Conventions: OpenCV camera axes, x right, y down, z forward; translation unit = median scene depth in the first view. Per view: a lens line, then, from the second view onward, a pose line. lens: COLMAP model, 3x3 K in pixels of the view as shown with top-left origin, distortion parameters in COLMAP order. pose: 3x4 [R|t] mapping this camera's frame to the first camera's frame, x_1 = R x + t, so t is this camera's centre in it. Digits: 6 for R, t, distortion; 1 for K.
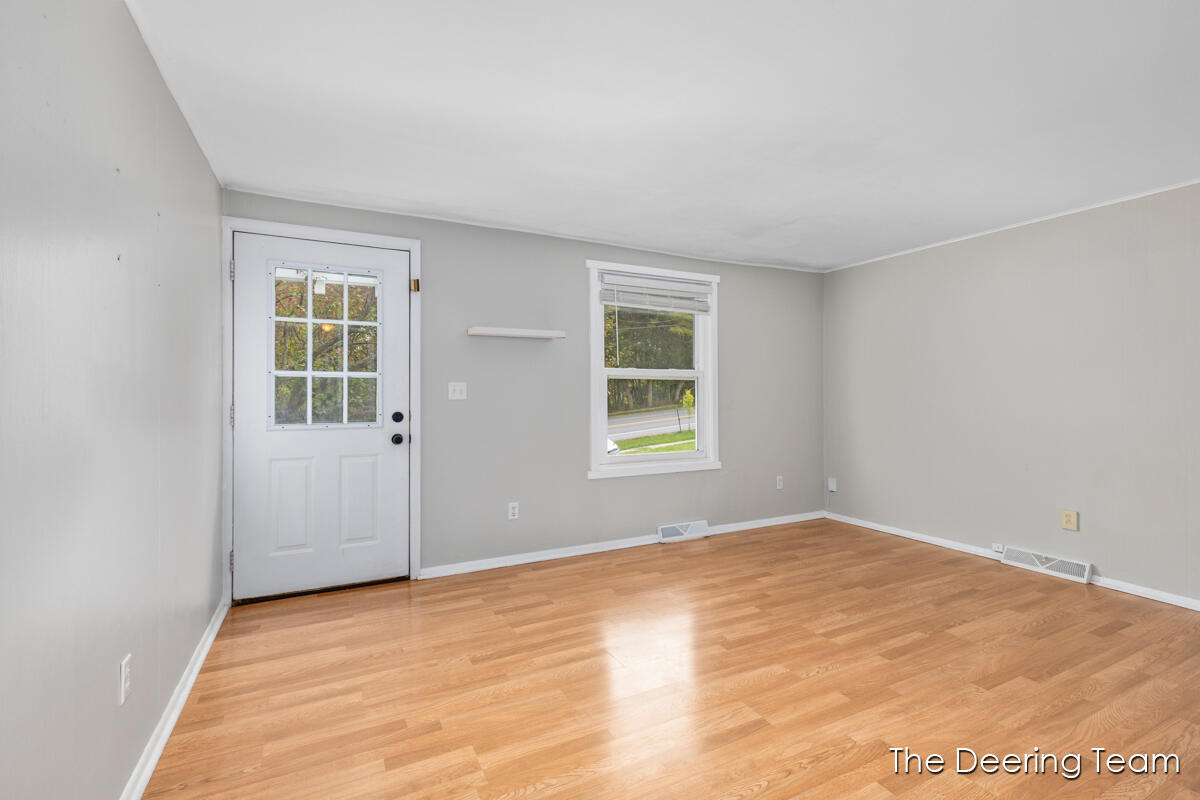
lens RADIAL K [[540.5, 0, 602.1], [0, 540.5, 390.4], [0, 0, 1]] dist [0.006902, -0.001491]
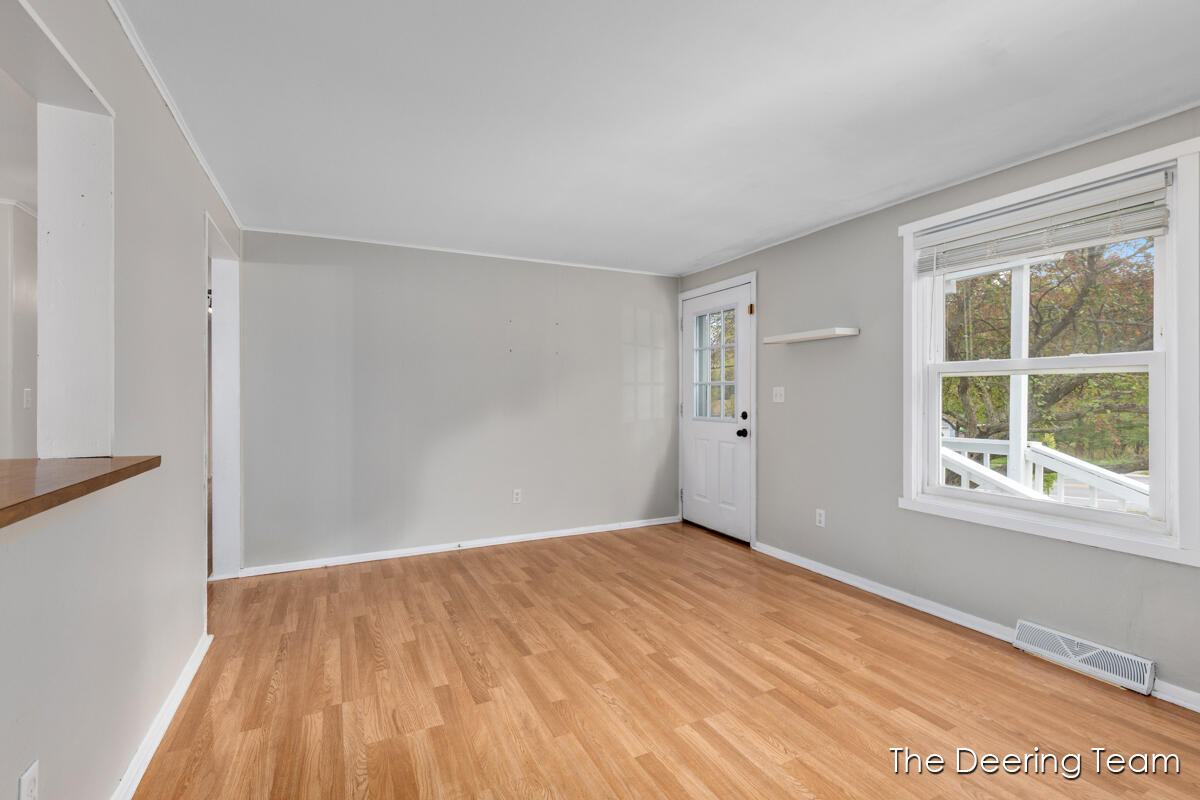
lens RADIAL K [[540.5, 0, 598.2], [0, 540.5, 397.9], [0, 0, 1]] dist [0.006902, -0.001491]
pose [[-0.018235, 0.005838, -0.999817, 0.915289], [0.006473, 0.999963, 0.005721, -0.001867], [0.999813, -0.006368, -0.018272, 0.693447]]
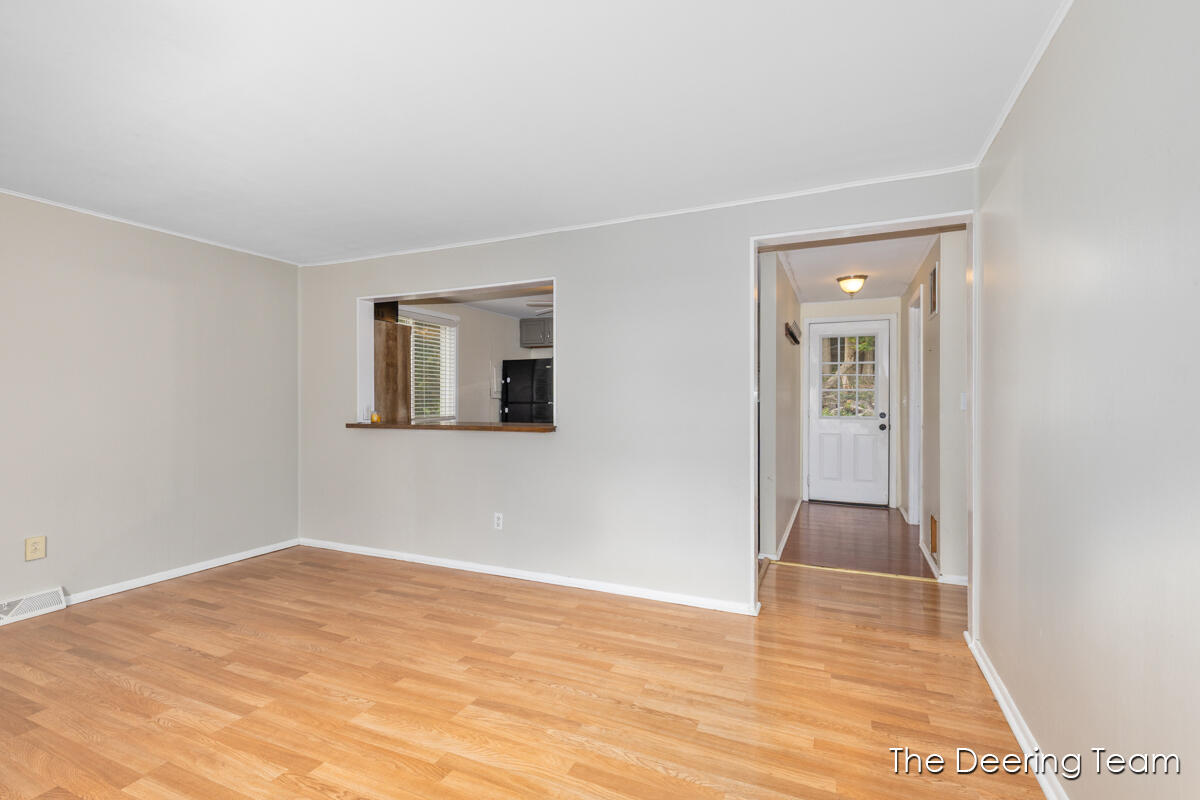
lens RADIAL K [[540.5, 0, 600.6], [0, 540.5, 406.5], [0, 0, 1]] dist [0.006902, -0.001491]
pose [[-0.629501, -0.006703, 0.776970, -0.413818], [-0.000237, 0.999964, 0.008436, 0.000616], [-0.776999, 0.005126, -0.629481, 0.866675]]
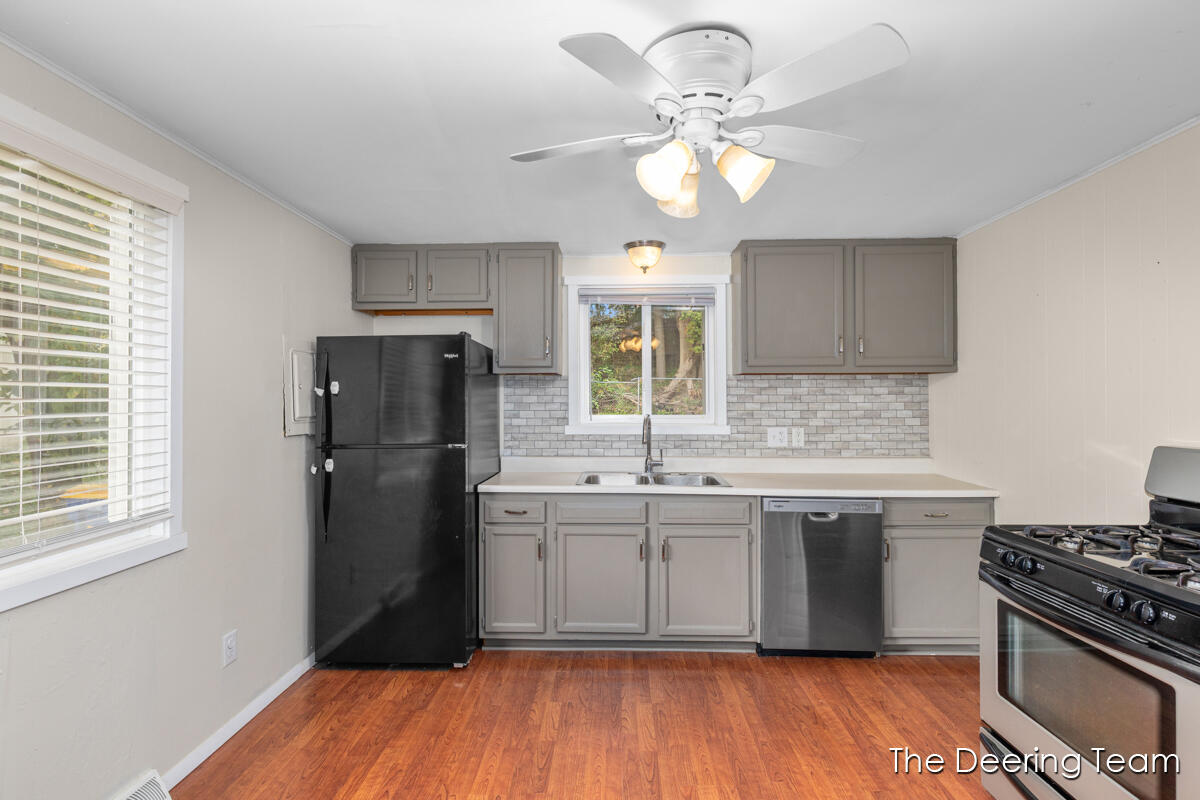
lens RADIAL K [[570.0, 0, 592.1], [0, 570.0, 395.0], [0, 0, 1]] dist [0.004030, -0.000104]
pose [[-0.875375, 0.008163, 0.483375, 0.678492], [0.001853, 0.999907, -0.013531, -0.060357], [-0.483440, -0.010949, -0.875309, 0.391393]]
